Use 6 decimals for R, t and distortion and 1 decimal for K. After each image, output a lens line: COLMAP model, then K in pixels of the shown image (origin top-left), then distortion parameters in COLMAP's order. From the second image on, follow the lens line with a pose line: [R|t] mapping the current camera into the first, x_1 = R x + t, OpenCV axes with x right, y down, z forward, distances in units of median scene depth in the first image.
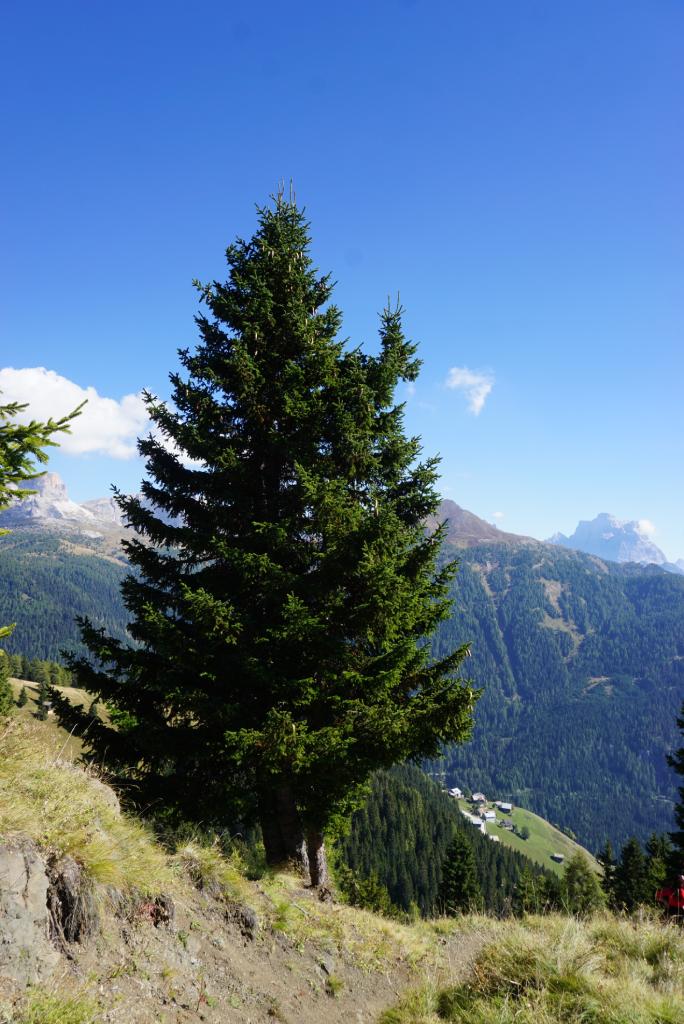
lens RADIAL K [[689.4, 0, 343.7], [0, 689.4, 513.4], [0, 0, 1]] dist [-0.035448, 0.021009]
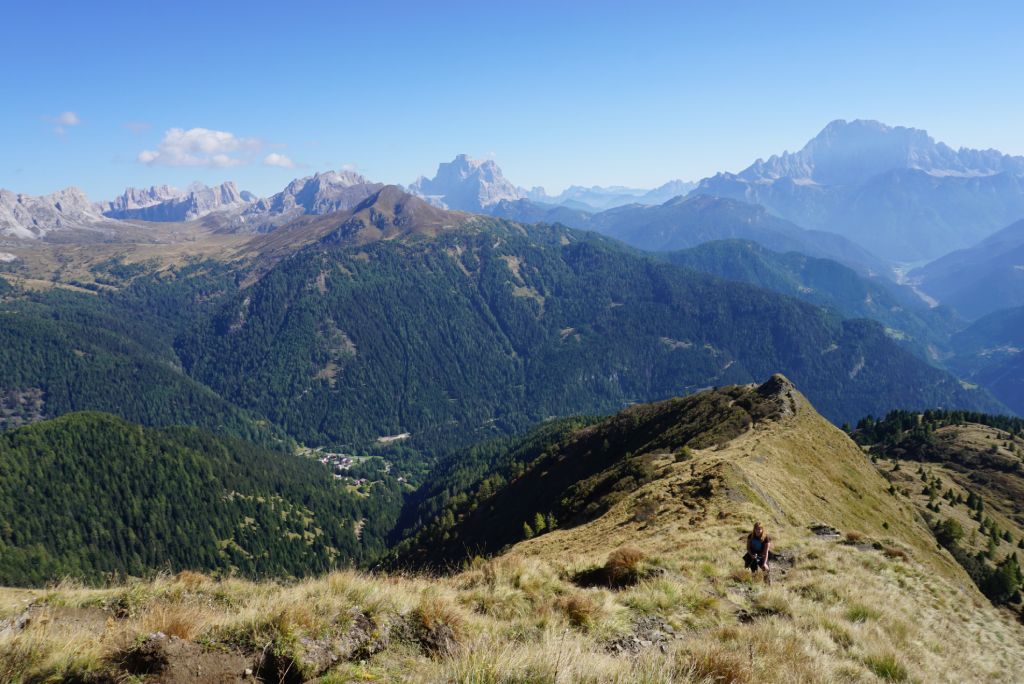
lens RADIAL K [[689.4, 0, 513.2], [0, 689.4, 350.8], [0, 0, 1]] dist [-0.035448, 0.021009]
pose [[0.887027, -0.189905, 0.420855, -0.267065], [0.060896, 0.951655, 0.301072, -0.121293], [-0.457684, -0.241430, 0.855708, -0.129110]]
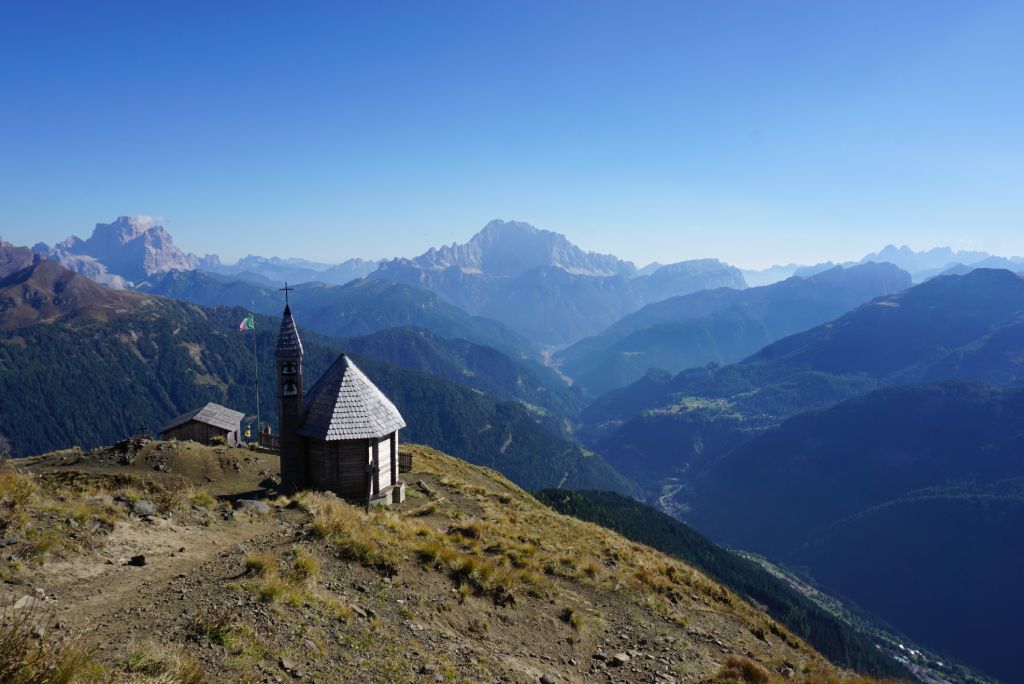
lens RADIAL K [[689.4, 0, 513.0], [0, 689.4, 355.3], [0, 0, 1]] dist [-0.035448, 0.021009]
pose [[0.607125, -0.136060, 0.782871, -0.339507], [-0.051839, 0.976350, 0.209888, -0.181698], [-0.792913, -0.168012, 0.585713, -0.216607]]
